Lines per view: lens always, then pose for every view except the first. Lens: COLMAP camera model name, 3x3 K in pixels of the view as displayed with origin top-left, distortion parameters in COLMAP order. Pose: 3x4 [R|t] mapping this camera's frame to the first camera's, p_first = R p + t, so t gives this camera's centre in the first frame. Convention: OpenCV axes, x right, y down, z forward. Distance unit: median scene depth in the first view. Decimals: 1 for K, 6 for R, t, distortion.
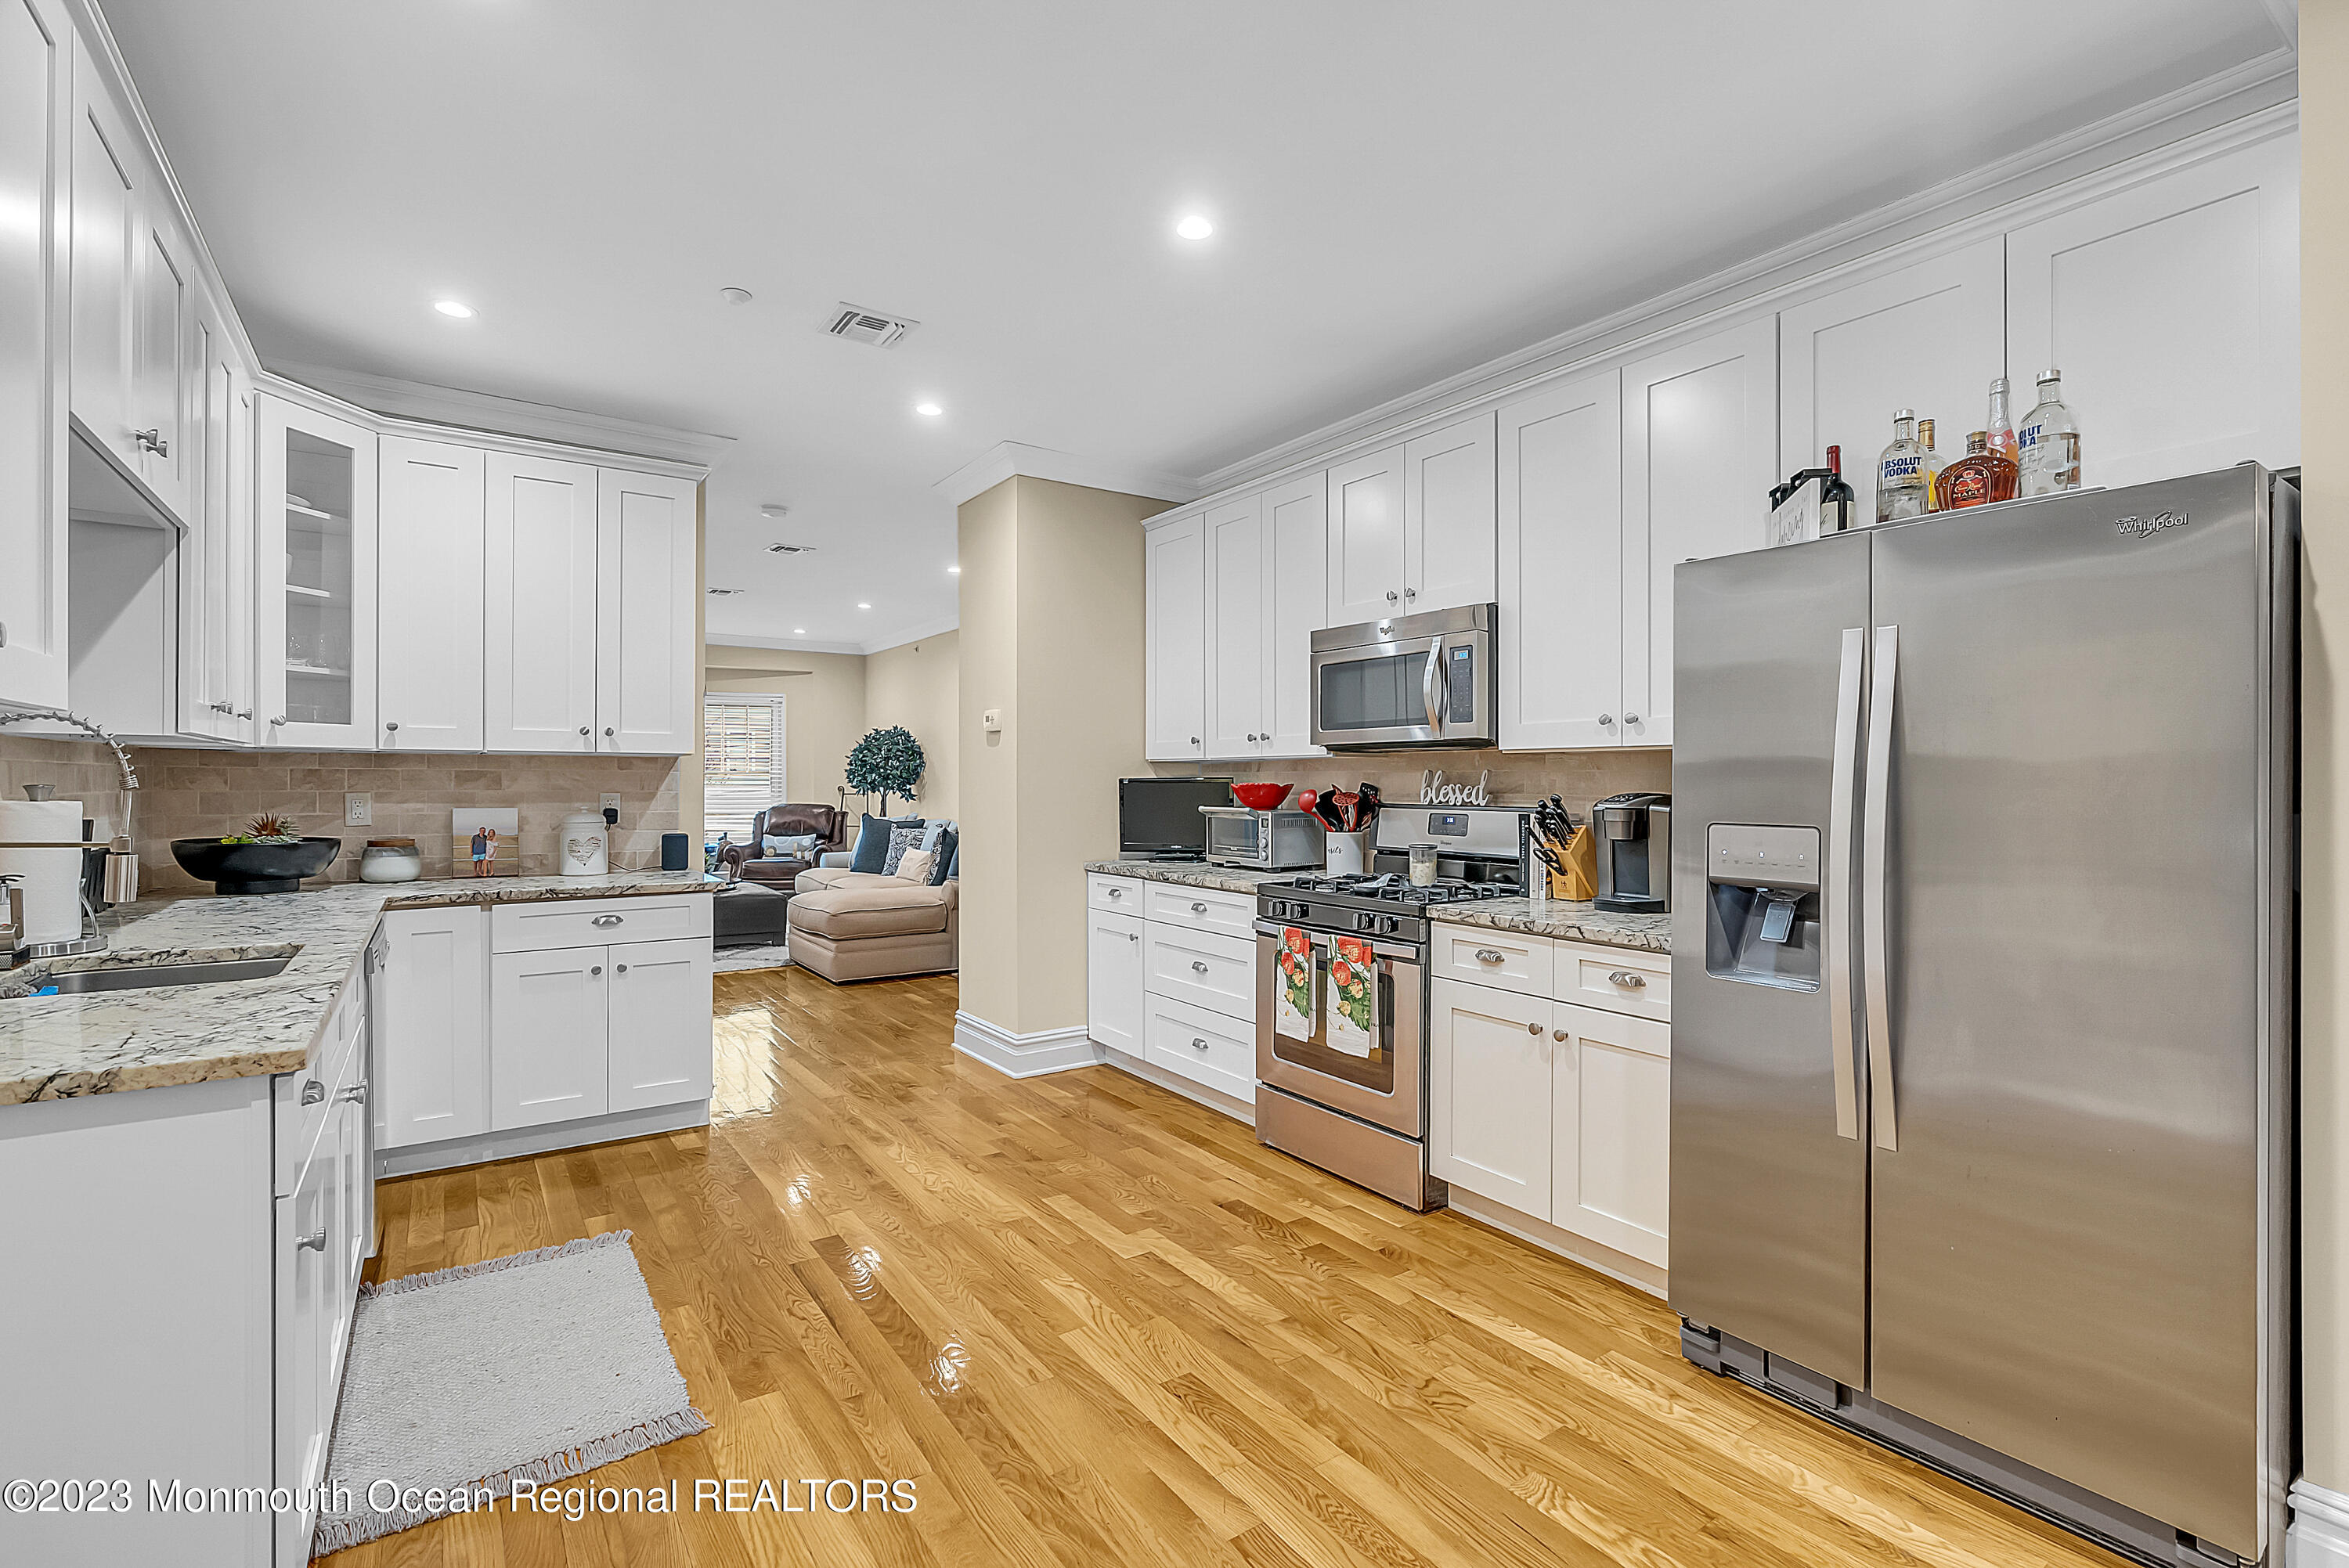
lens RADIAL K [[1048.6, 0, 1174.0], [0, 1048.6, 780.6], [0, 0, 1]] dist [-0.010053, 0.000301]
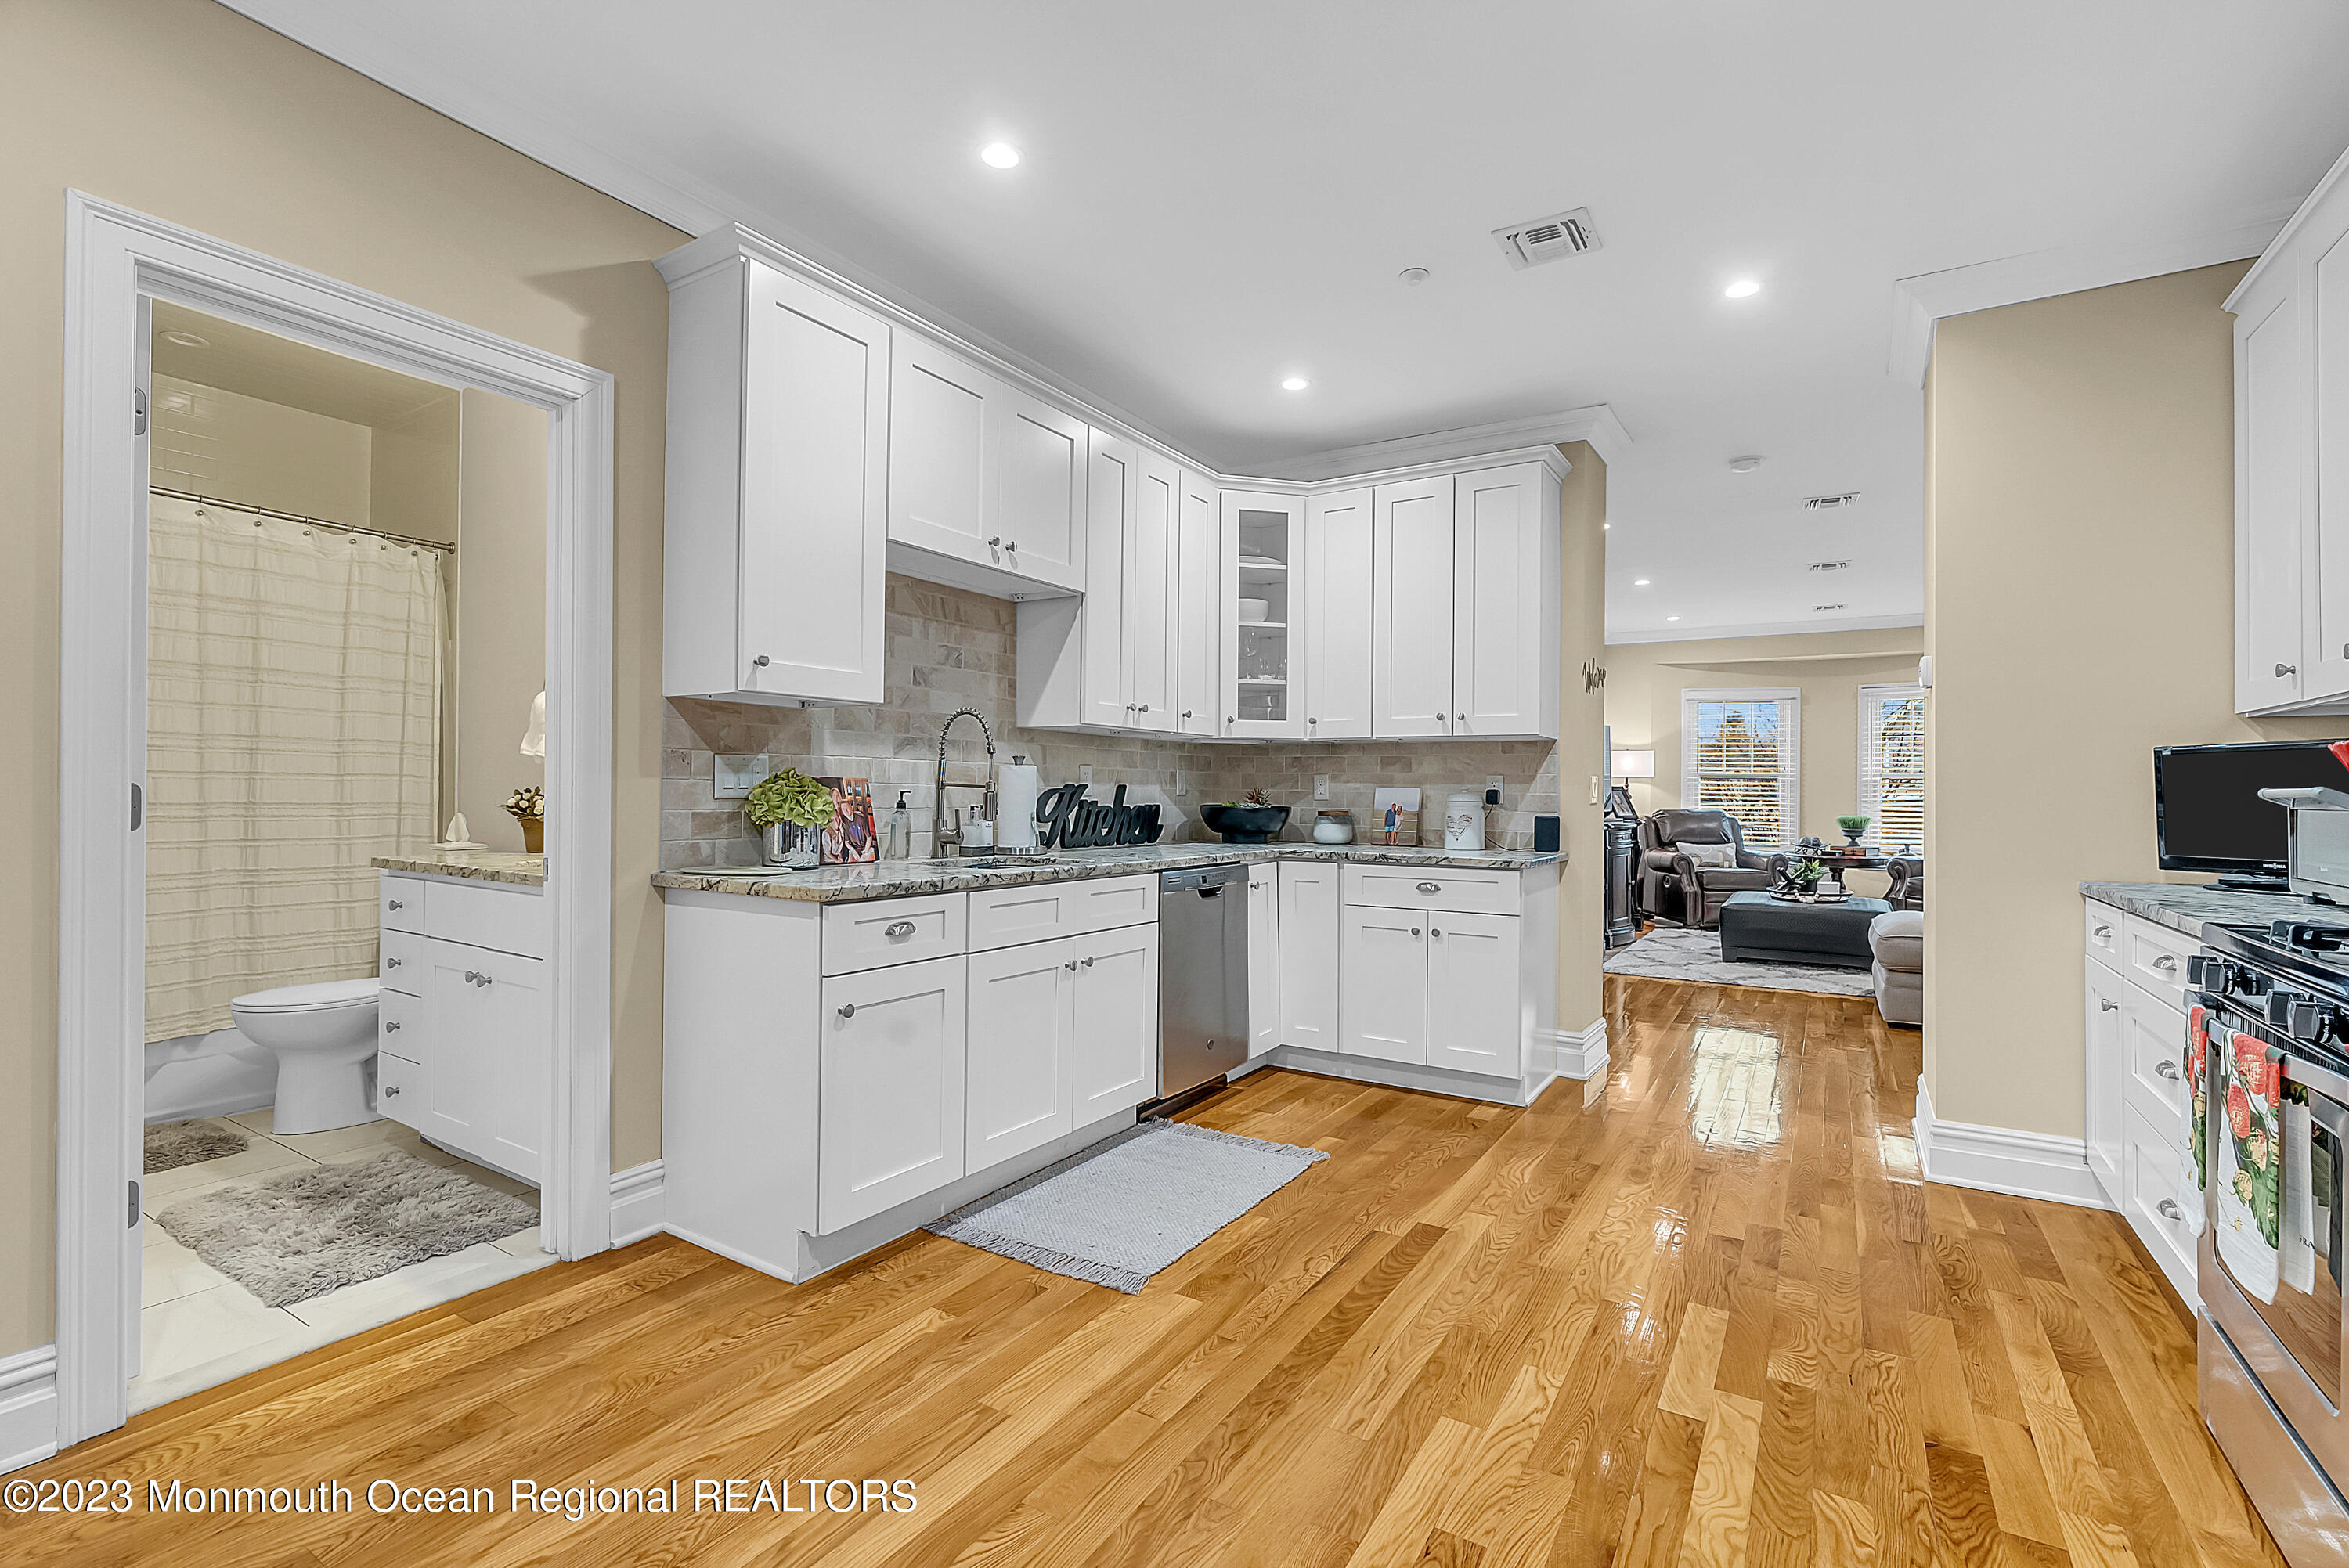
lens RADIAL K [[1048.6, 0, 1177.6], [0, 1048.6, 779.7], [0, 0, 1]] dist [-0.010053, 0.000301]
pose [[0.398121, -0.008789, -0.917291, 0.368311], [-0.007688, 0.999887, -0.012917, 0.038520], [0.917301, 0.012195, 0.398009, 0.332836]]
